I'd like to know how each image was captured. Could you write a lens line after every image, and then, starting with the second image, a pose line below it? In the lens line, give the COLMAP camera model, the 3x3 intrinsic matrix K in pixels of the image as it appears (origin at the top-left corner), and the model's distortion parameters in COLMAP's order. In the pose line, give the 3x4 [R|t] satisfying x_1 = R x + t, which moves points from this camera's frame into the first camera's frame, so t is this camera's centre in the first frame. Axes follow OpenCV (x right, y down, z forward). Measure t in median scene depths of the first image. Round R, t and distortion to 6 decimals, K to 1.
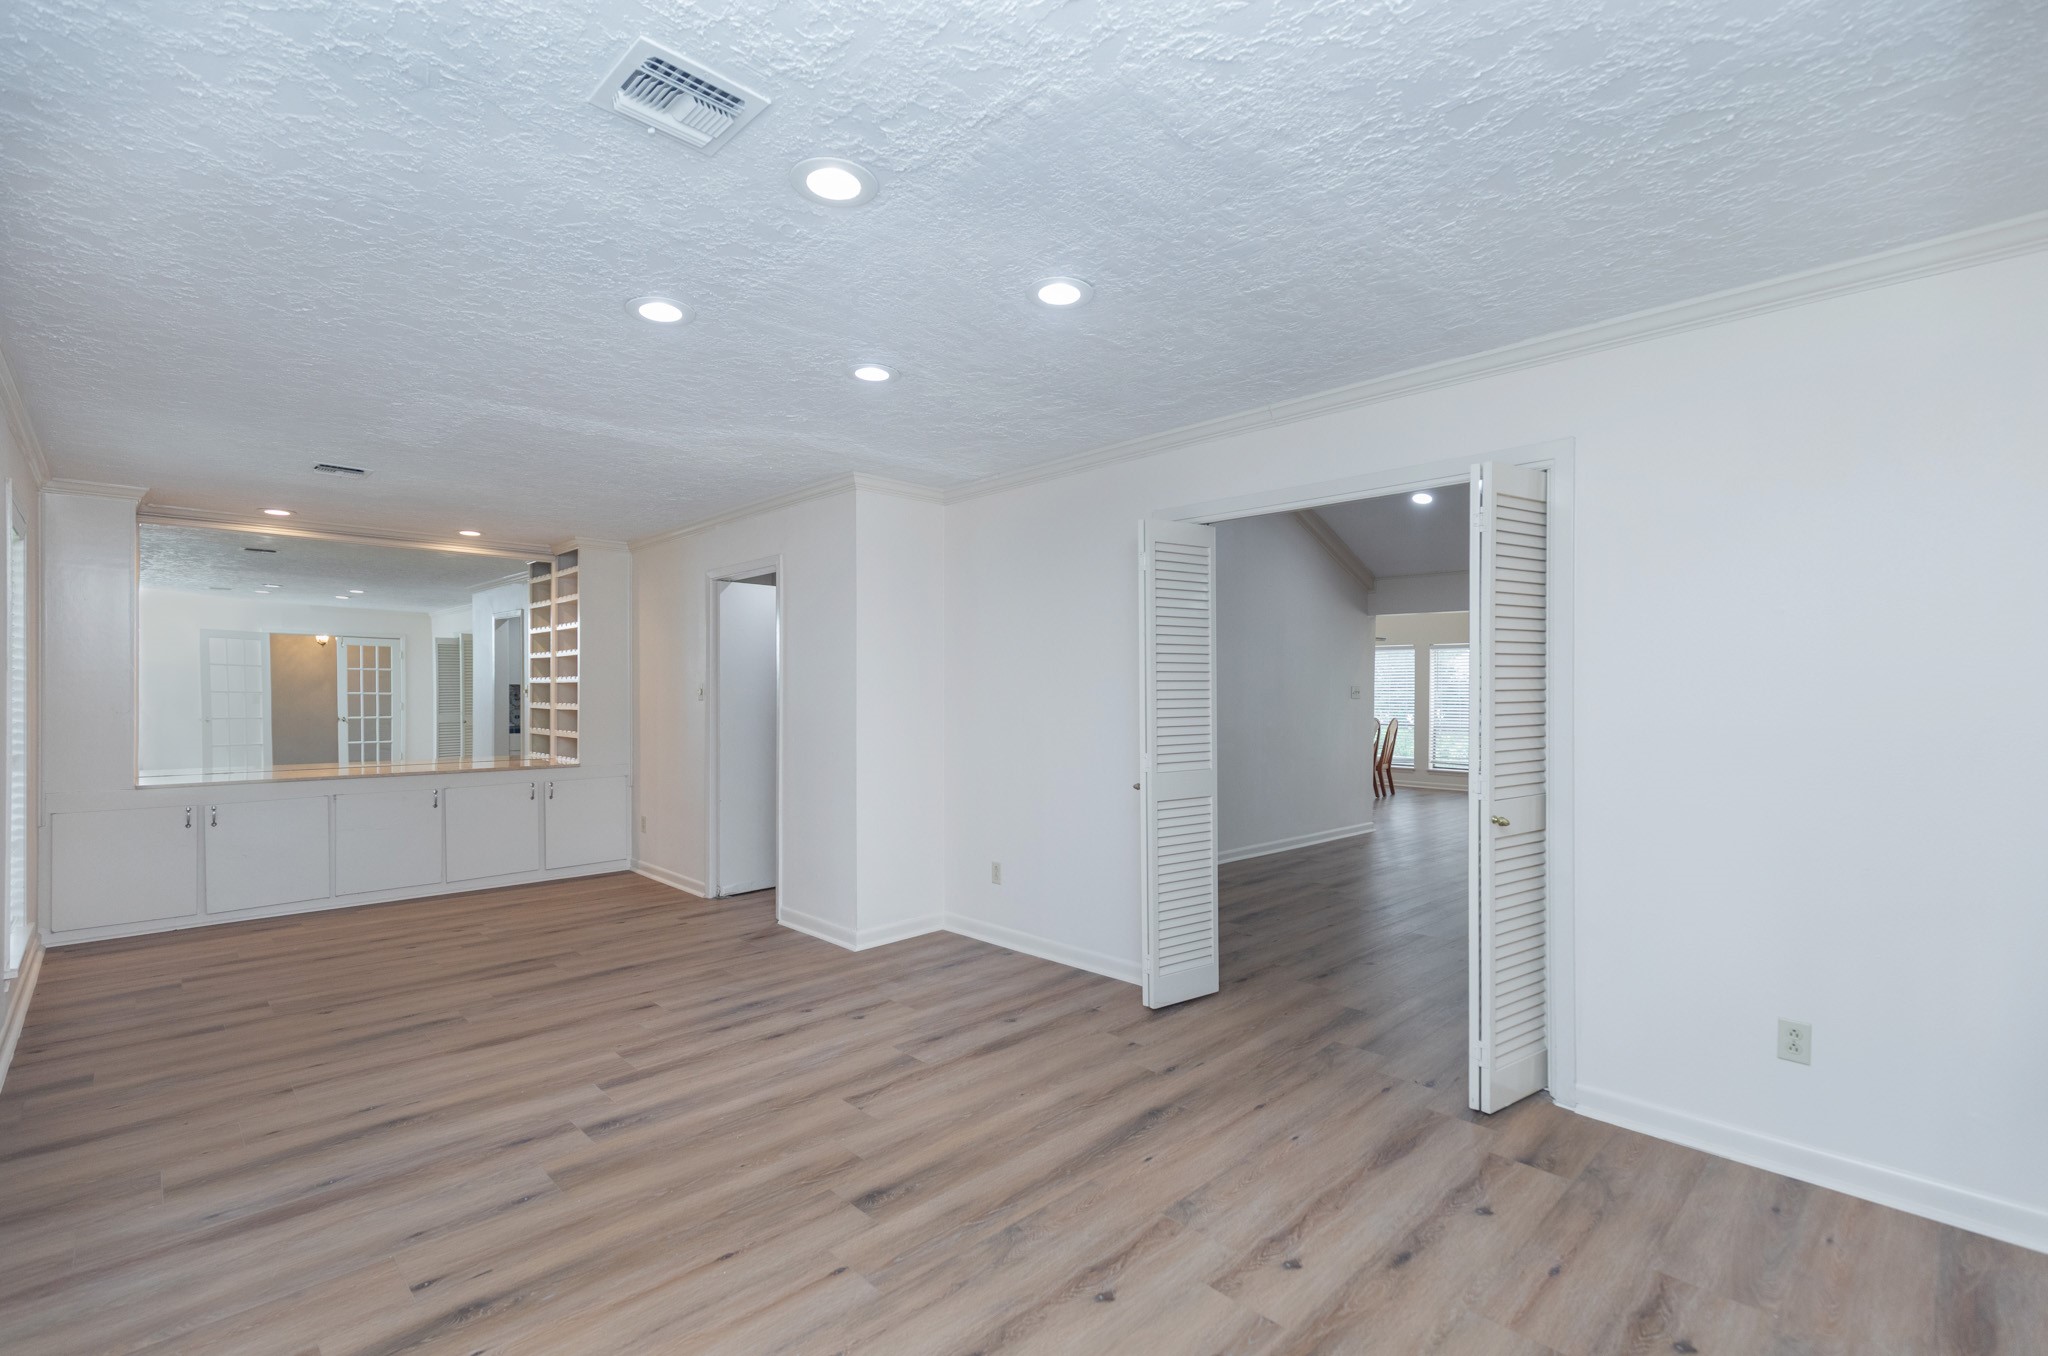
lens RADIAL K [[919.8, 0, 1026.6], [0, 919.8, 694.5], [0, 0, 1]] dist [0.003558, 0.000417]
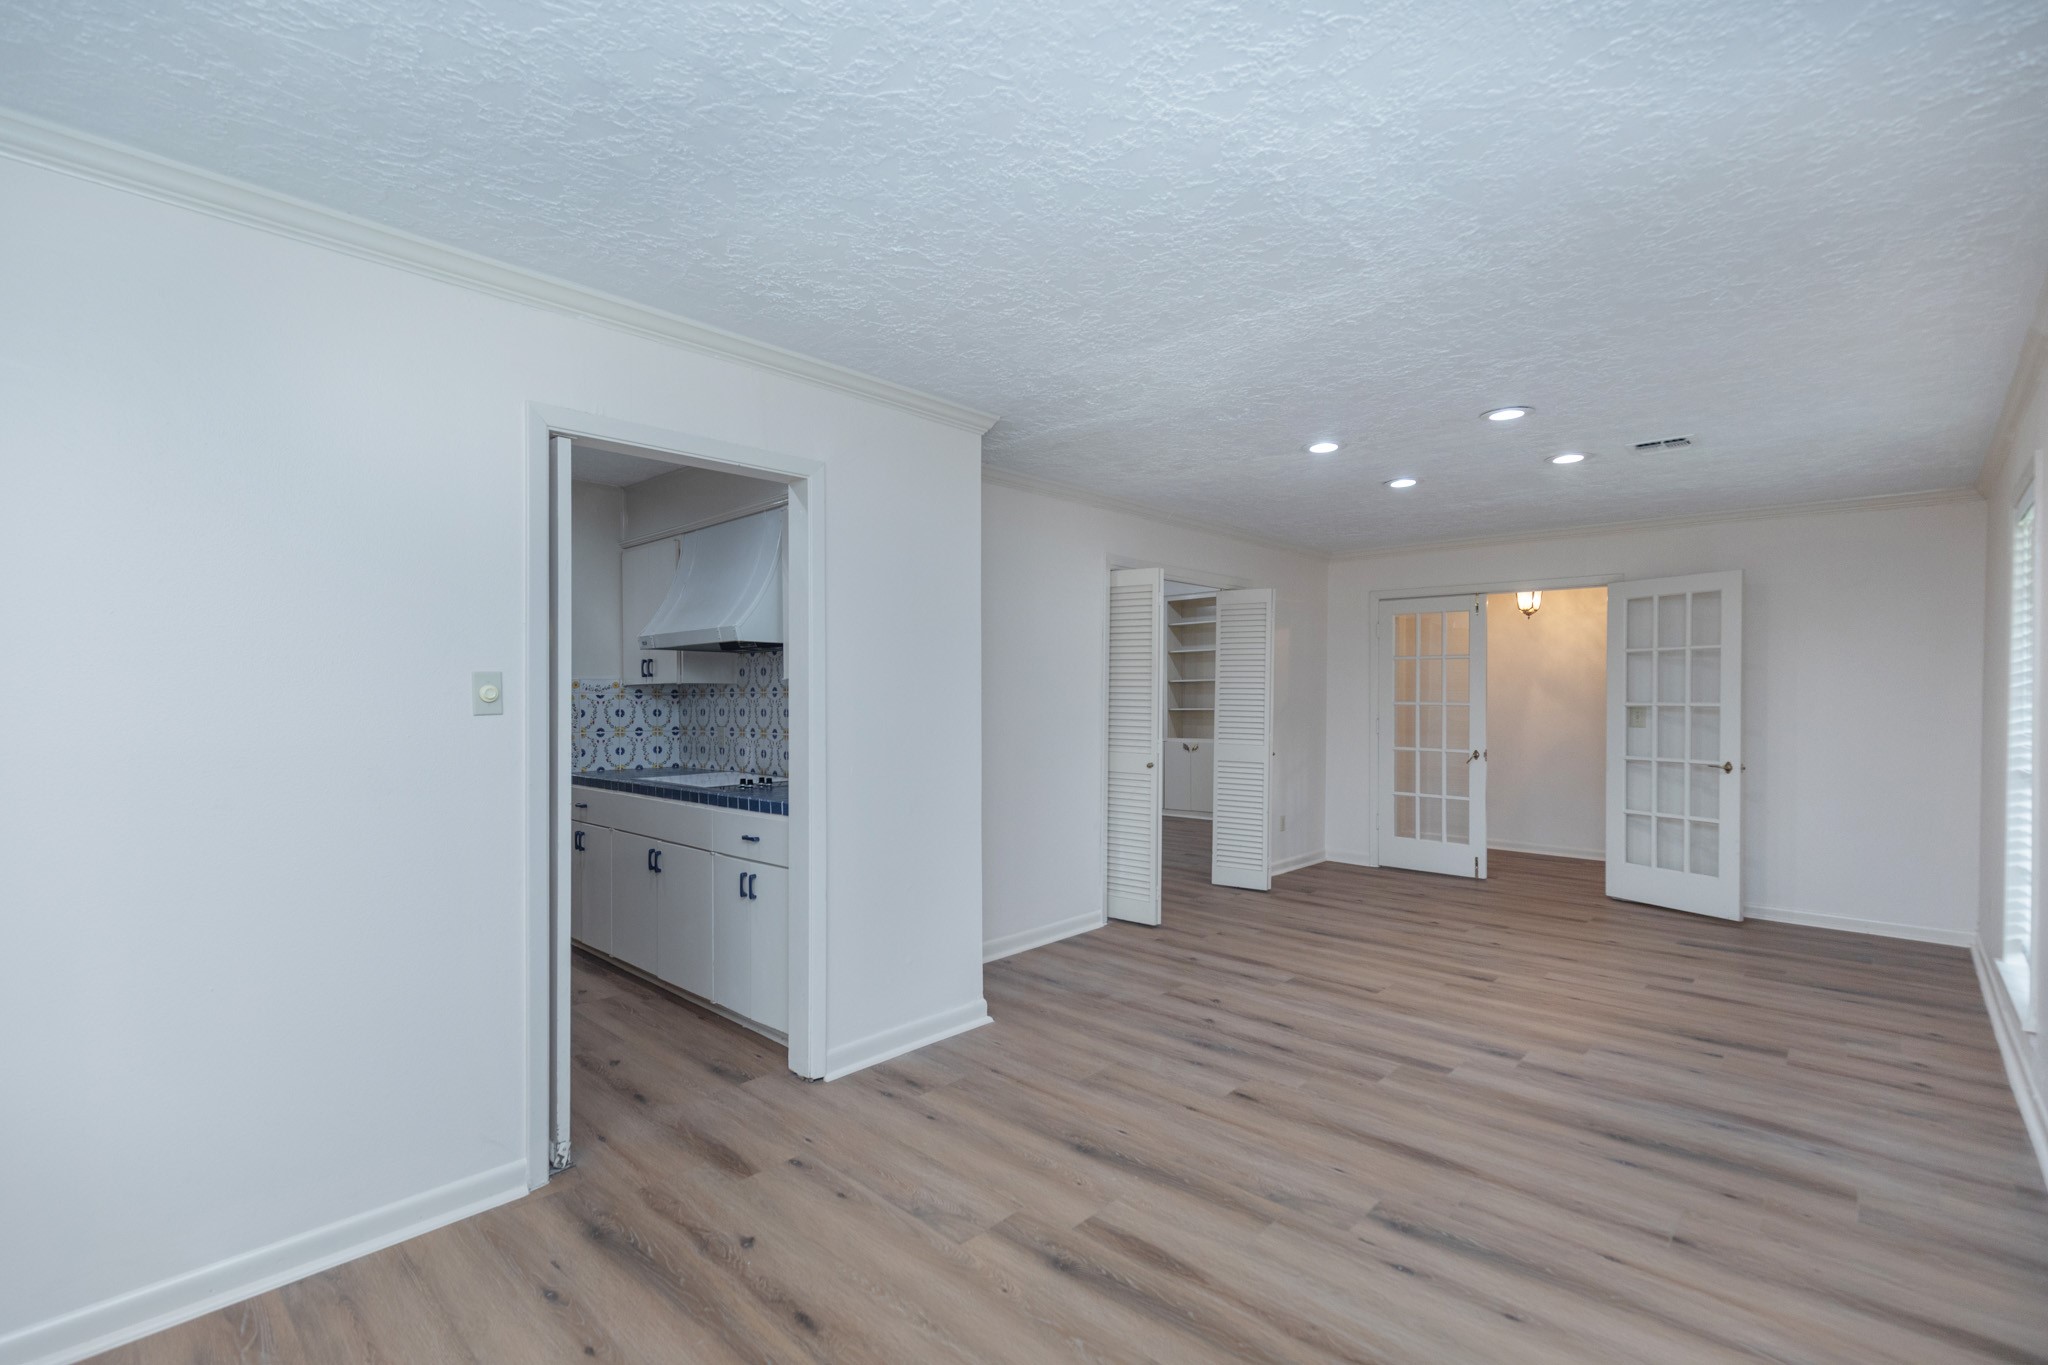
lens RADIAL K [[915.4, 0, 1027.9], [0, 915.4, 705.4], [0, 0, 1]] dist [0.011689, -0.000751]
pose [[-0.047459, -0.012916, 0.998790, -1.264837], [-0.000336, 0.999917, 0.012914, -0.005167], [-0.998873, 0.000277, -0.047459, 1.304381]]
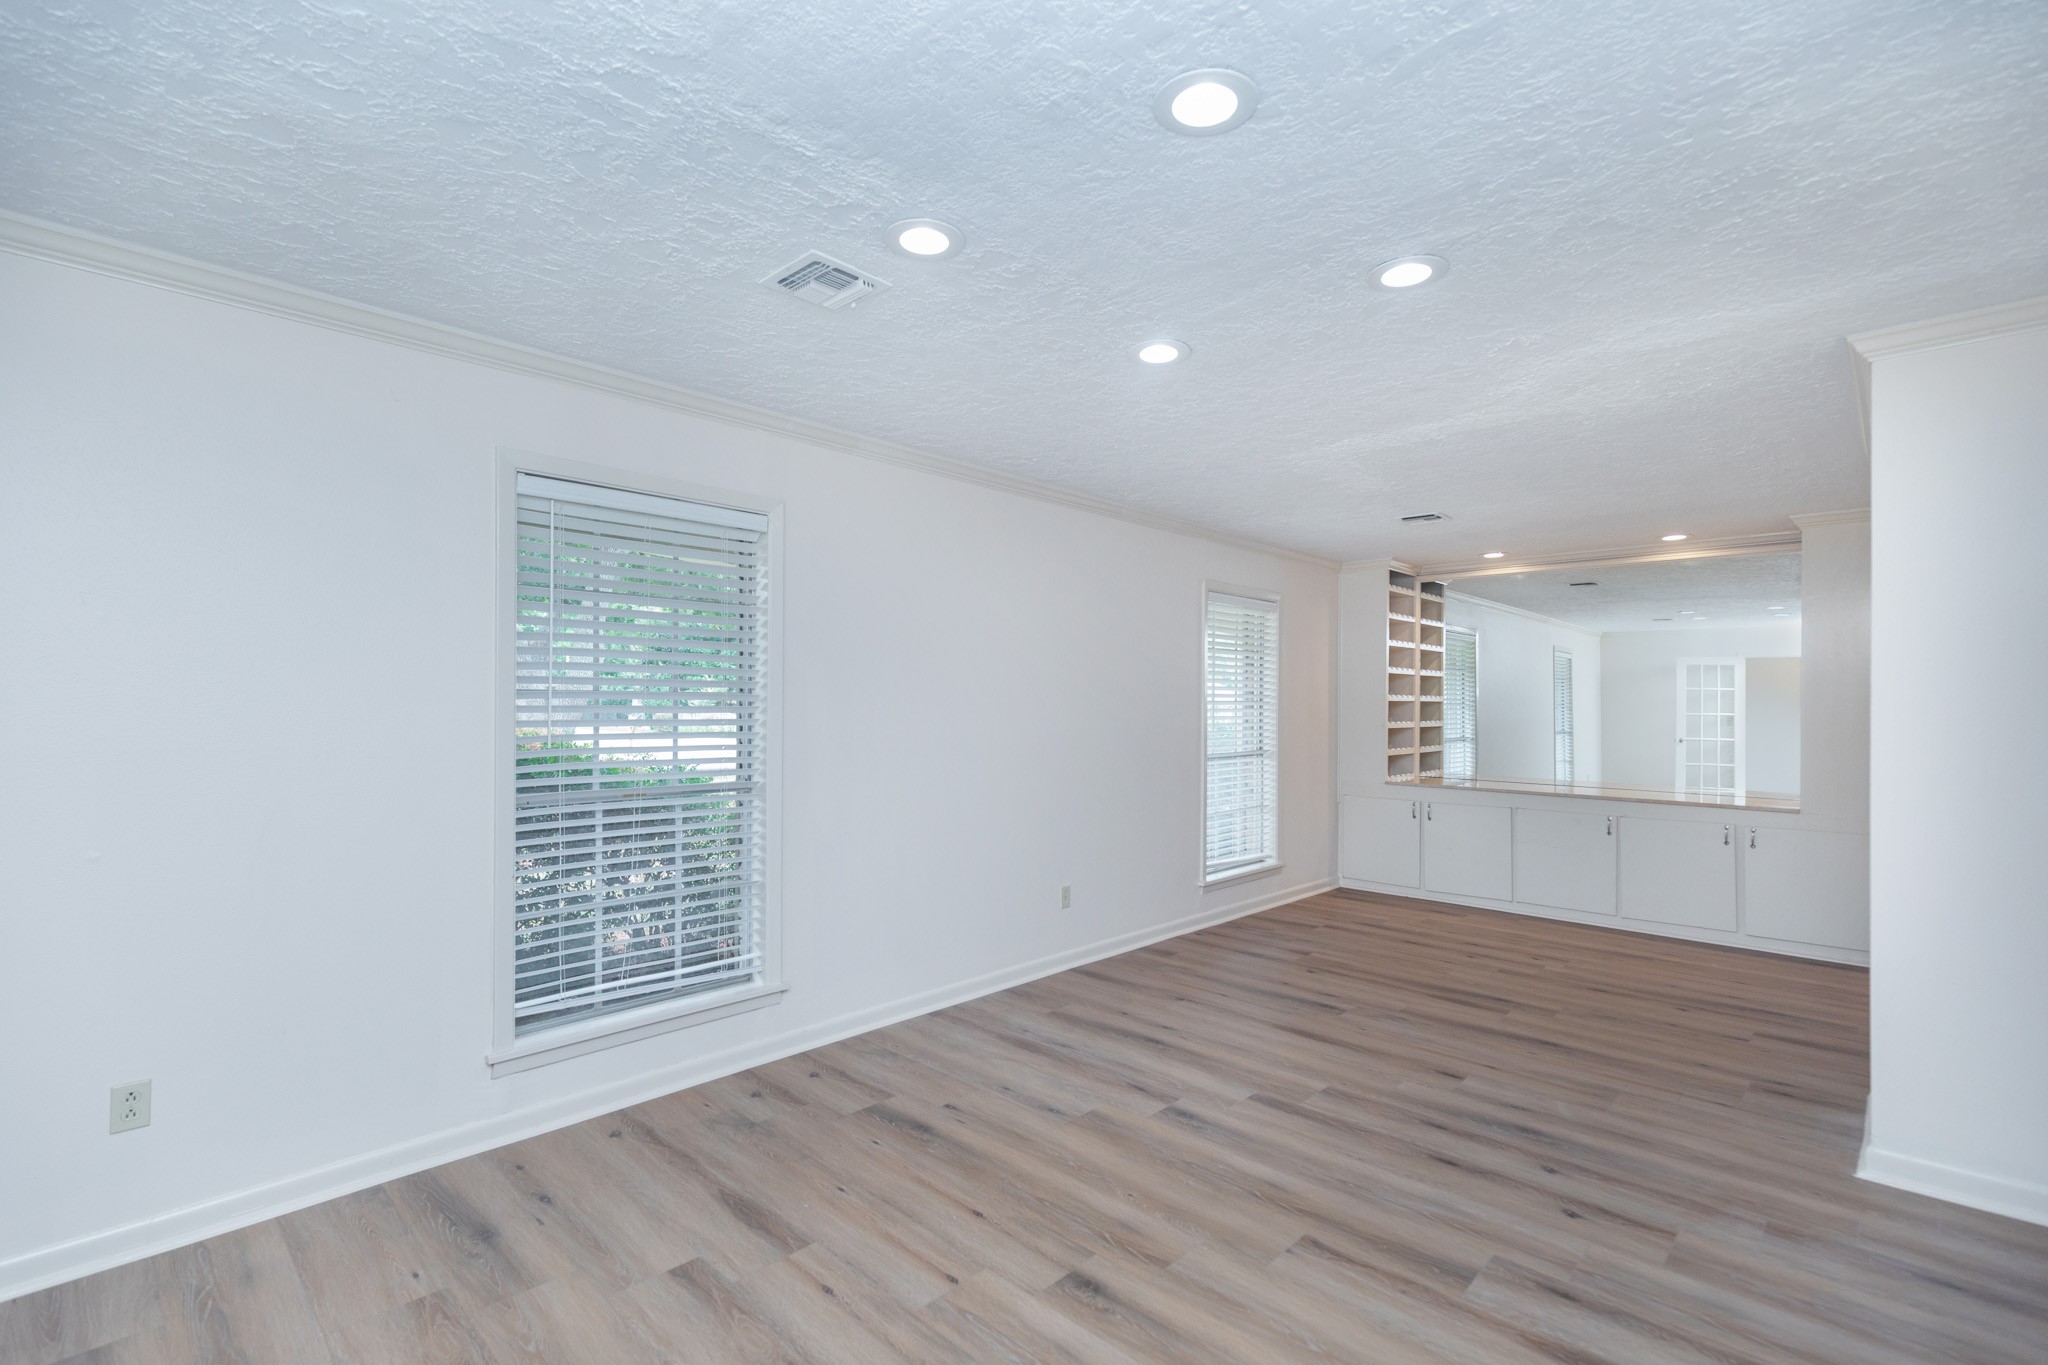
lens RADIAL K [[915.4, 0, 1027.9], [0, 915.4, 705.4], [0, 0, 1]] dist [0.011689, -0.000751]
pose [[0.036386, 0.000762, -0.999338, 0.474471], [-0.011390, 0.999935, 0.000348, -0.008044], [0.999273, 0.011370, 0.036393, 0.600760]]
